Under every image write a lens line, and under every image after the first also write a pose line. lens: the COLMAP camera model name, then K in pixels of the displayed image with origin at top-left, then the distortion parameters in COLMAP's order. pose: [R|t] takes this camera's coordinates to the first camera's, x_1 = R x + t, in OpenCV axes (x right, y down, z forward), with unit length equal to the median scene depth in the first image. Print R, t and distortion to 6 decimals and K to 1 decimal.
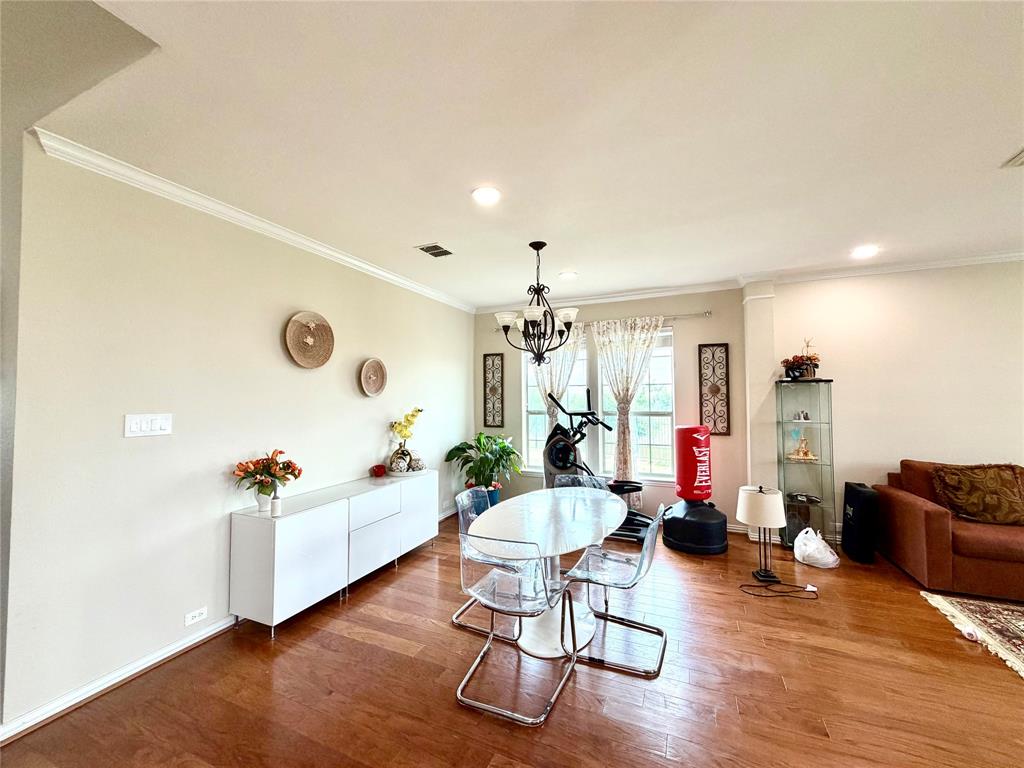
lens RADIAL K [[408.9, 0, 509.2], [0, 408.9, 383.7], [0, 0, 1]] dist [-0.000080, 0.000585]
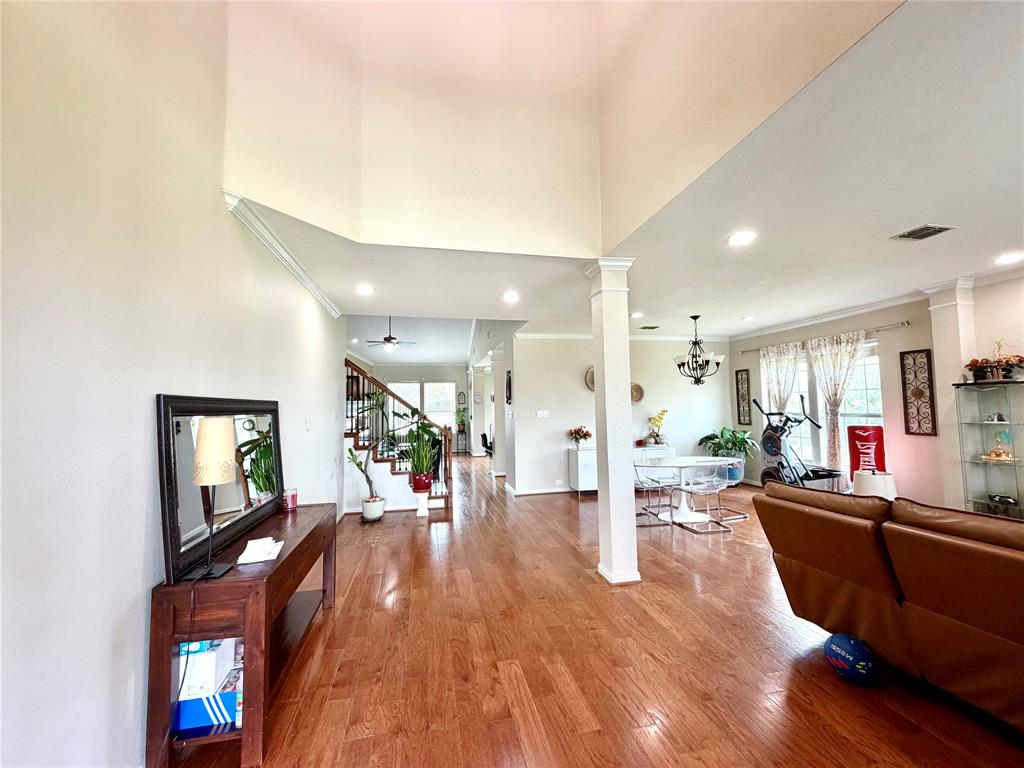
lens RADIAL K [[408.9, 0, 506.8], [0, 408.9, 383.7], [0, 0, 1]] dist [-0.000080, 0.000585]
pose [[0.579179, -0.051789, -0.813554, 0.845333], [0.040283, 0.998579, -0.034889, -0.017627], [0.814205, -0.012565, 0.580442, -0.569013]]
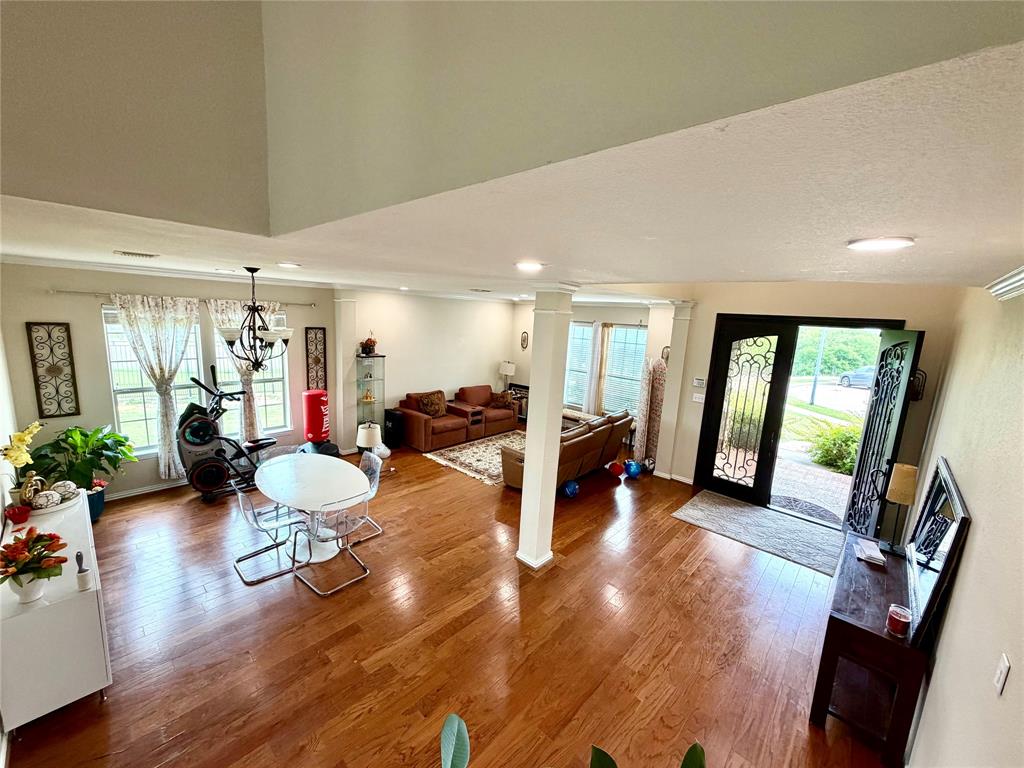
lens RADIAL K [[408.9, 0, 510.1], [0, 408.9, 385.2], [0, 0, 1]] dist [-0.000080, 0.000585]
pose [[0.324096, -0.142442, 0.935239, -0.677415], [-0.085085, 0.980204, 0.178775, -0.234439], [-0.942190, -0.137515, 0.305560, -0.069015]]
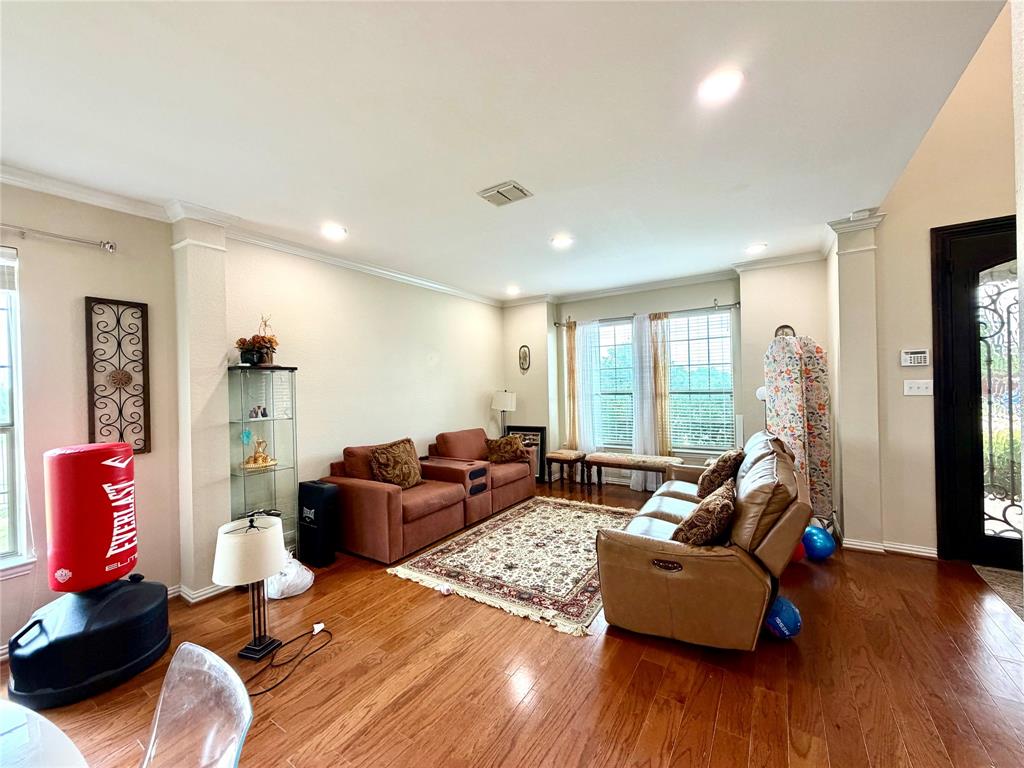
lens RADIAL K [[408.9, 0, 510.8], [0, 408.9, 384.0], [0, 0, 1]] dist [-0.000080, 0.000585]
pose [[0.163452, 0.000546, 0.986551, 0.014480], [-0.007662, 0.999970, 0.000716, 0.019713], [-0.986522, -0.007676, 0.163451, 0.392017]]
